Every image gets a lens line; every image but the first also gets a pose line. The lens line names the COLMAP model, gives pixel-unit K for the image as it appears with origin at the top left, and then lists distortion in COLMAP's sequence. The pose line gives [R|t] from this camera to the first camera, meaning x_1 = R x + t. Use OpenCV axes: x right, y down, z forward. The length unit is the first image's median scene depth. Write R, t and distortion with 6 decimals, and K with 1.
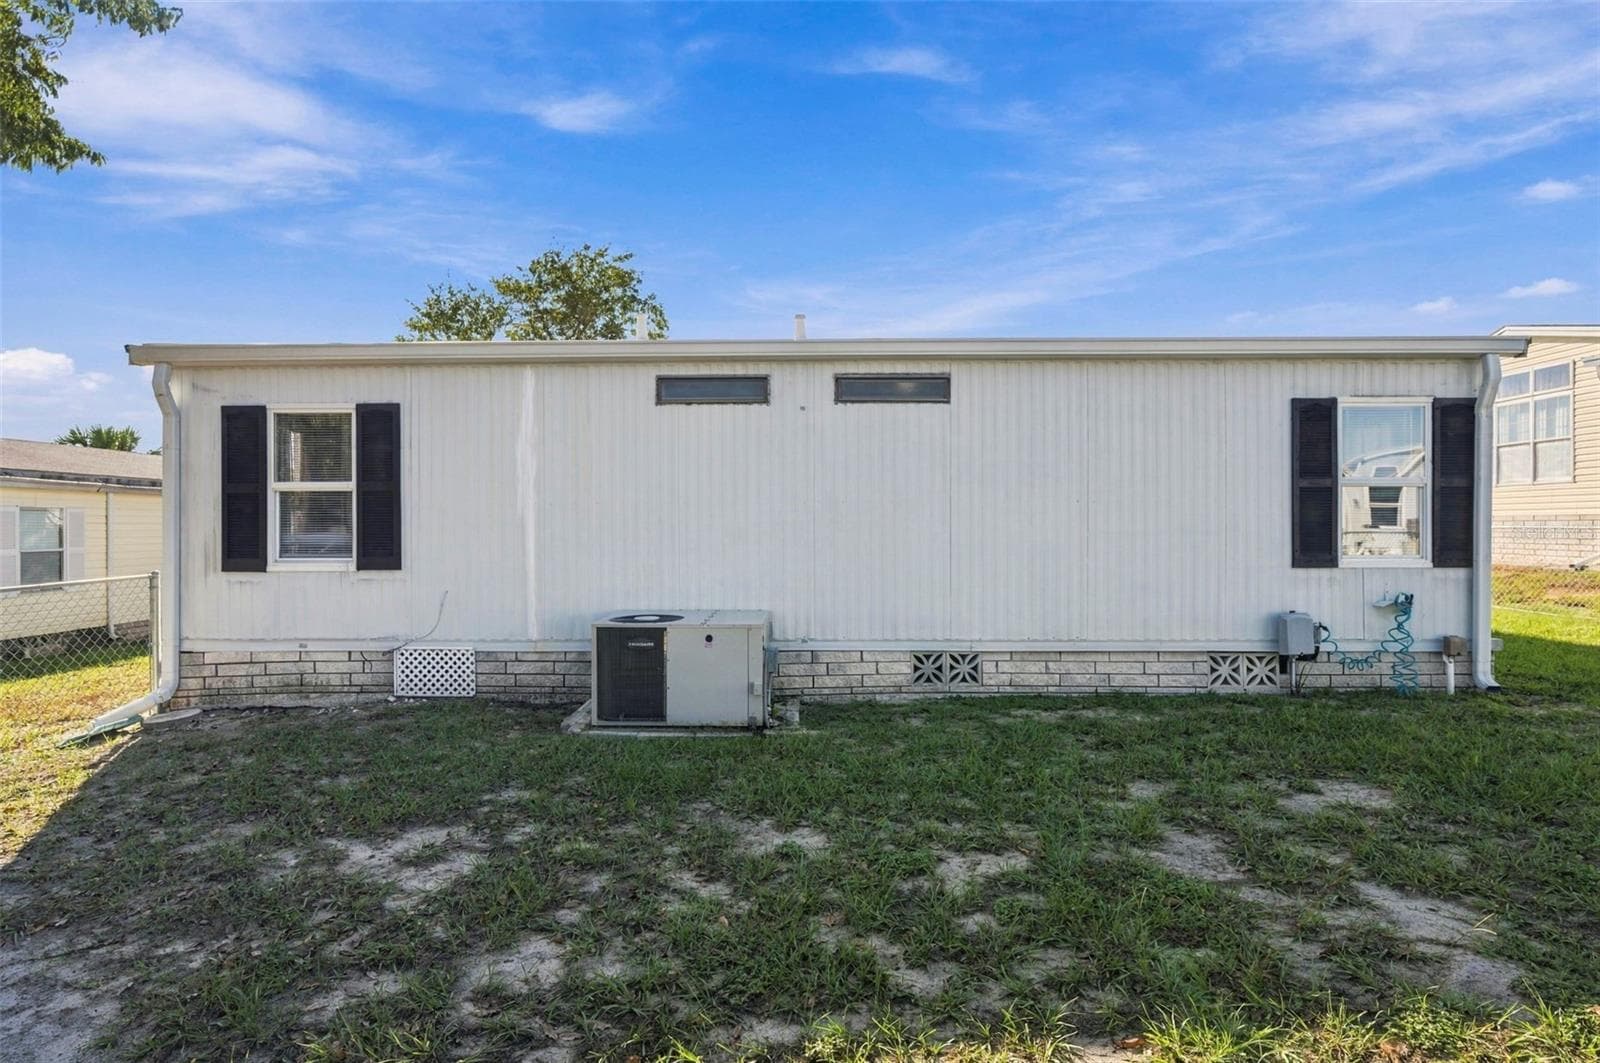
lens RADIAL K [[821.6, 0, 798.6], [0, 821.6, 531.1], [0, 0, 1]] dist [-0.002113, -0.000524]
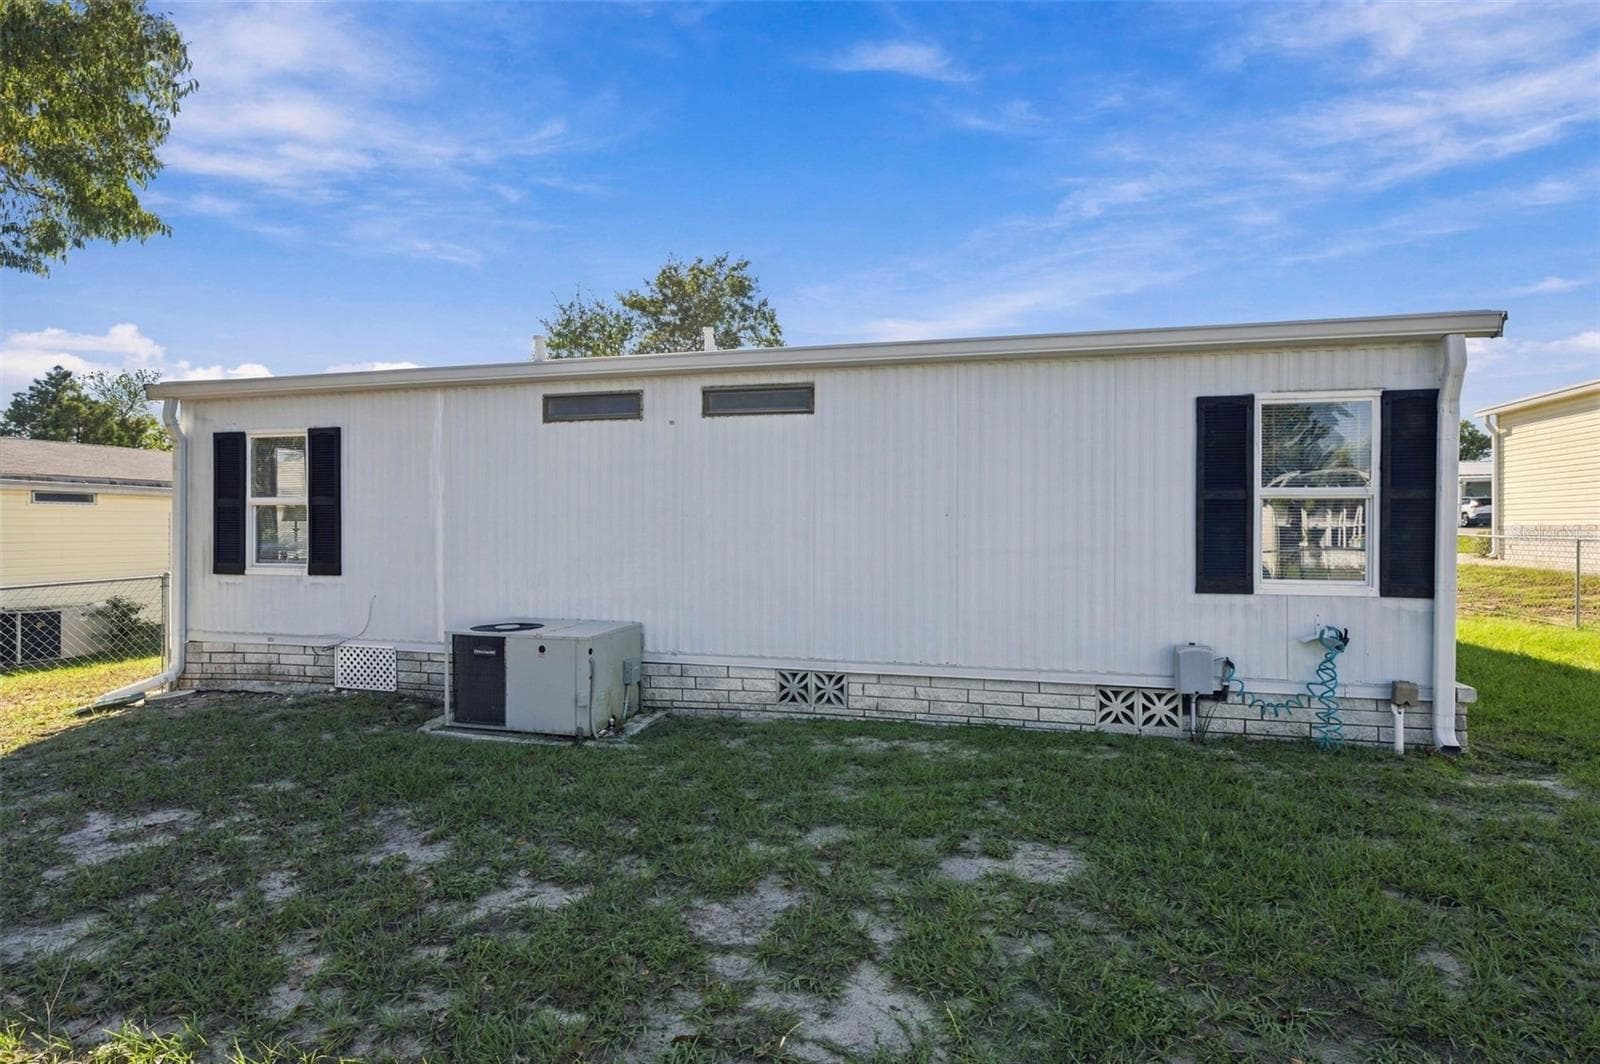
lens RADIAL K [[821.6, 0, 798.6], [0, 821.6, 531.6], [0, 0, 1]] dist [-0.002113, -0.000524]
pose [[0.971016, 0.006307, -0.238932, 0.397050], [-0.005754, 0.999979, 0.003013, -0.019888], [0.238946, -0.001551, 0.971032, 0.060684]]
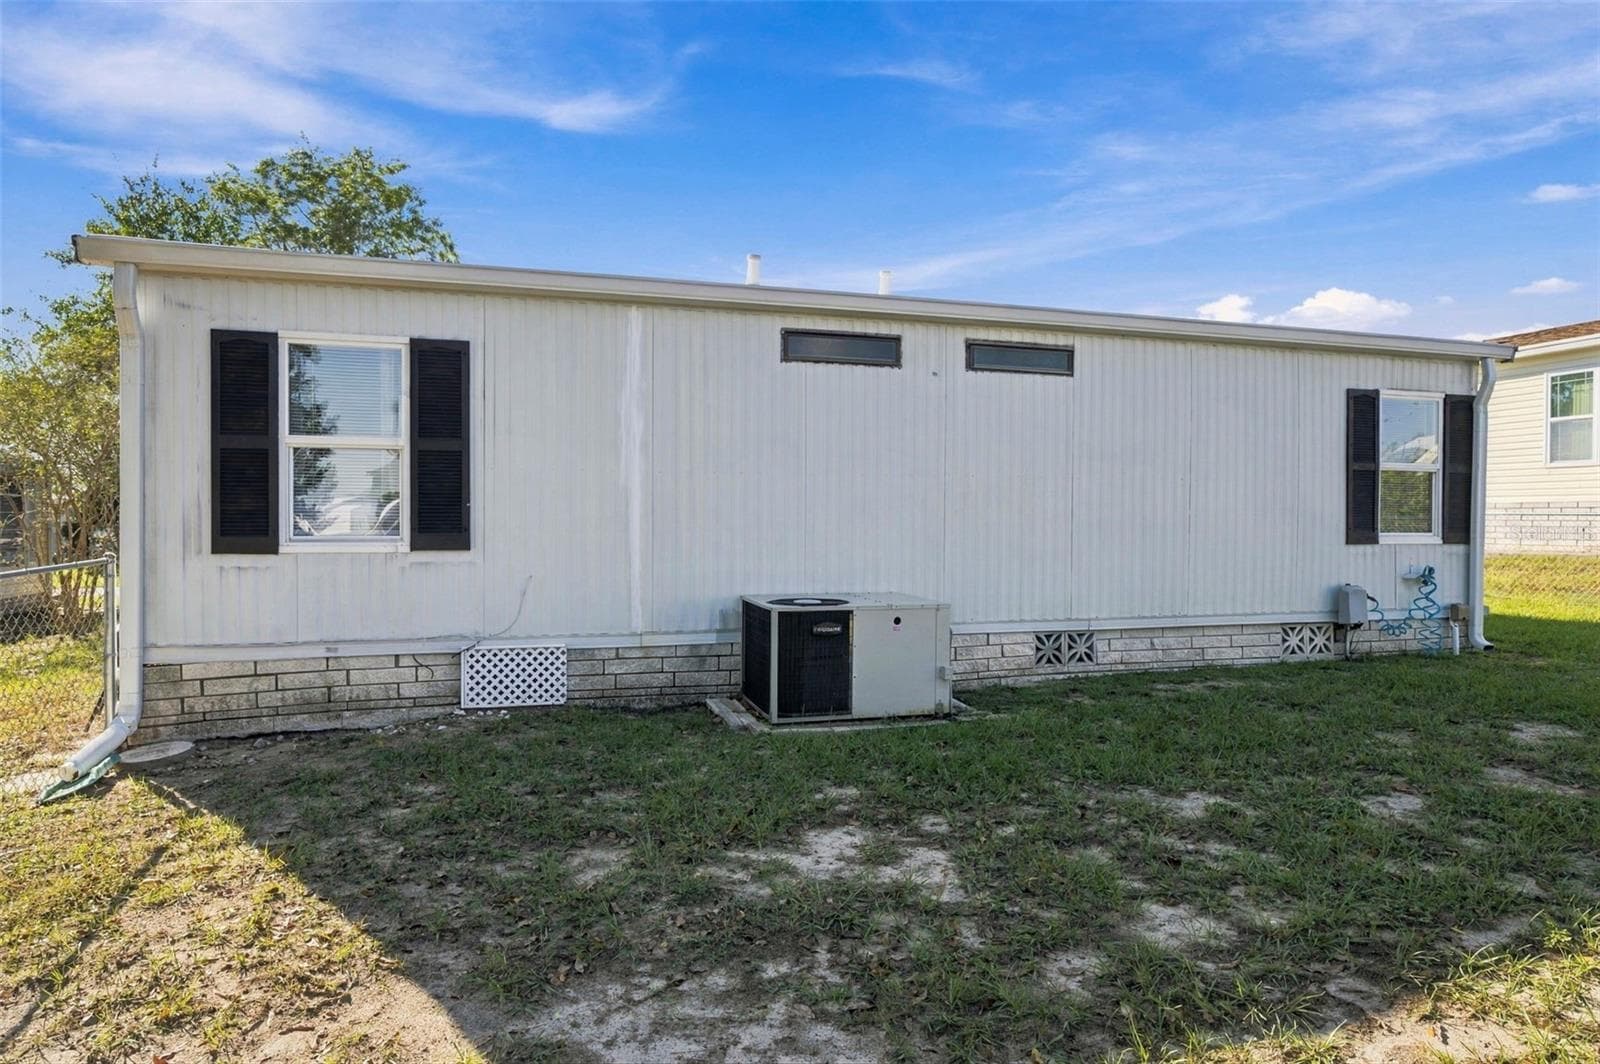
lens RADIAL K [[950.1, 0, 802.6], [0, 950.1, 529.7], [0, 0, 1]] dist [-0.001366, -0.000423]
pose [[0.950818, 0.002271, 0.309741, -0.469993], [-0.004819, 0.999961, 0.007460, 0.019269], [-0.309712, -0.008586, 0.950792, 0.024705]]
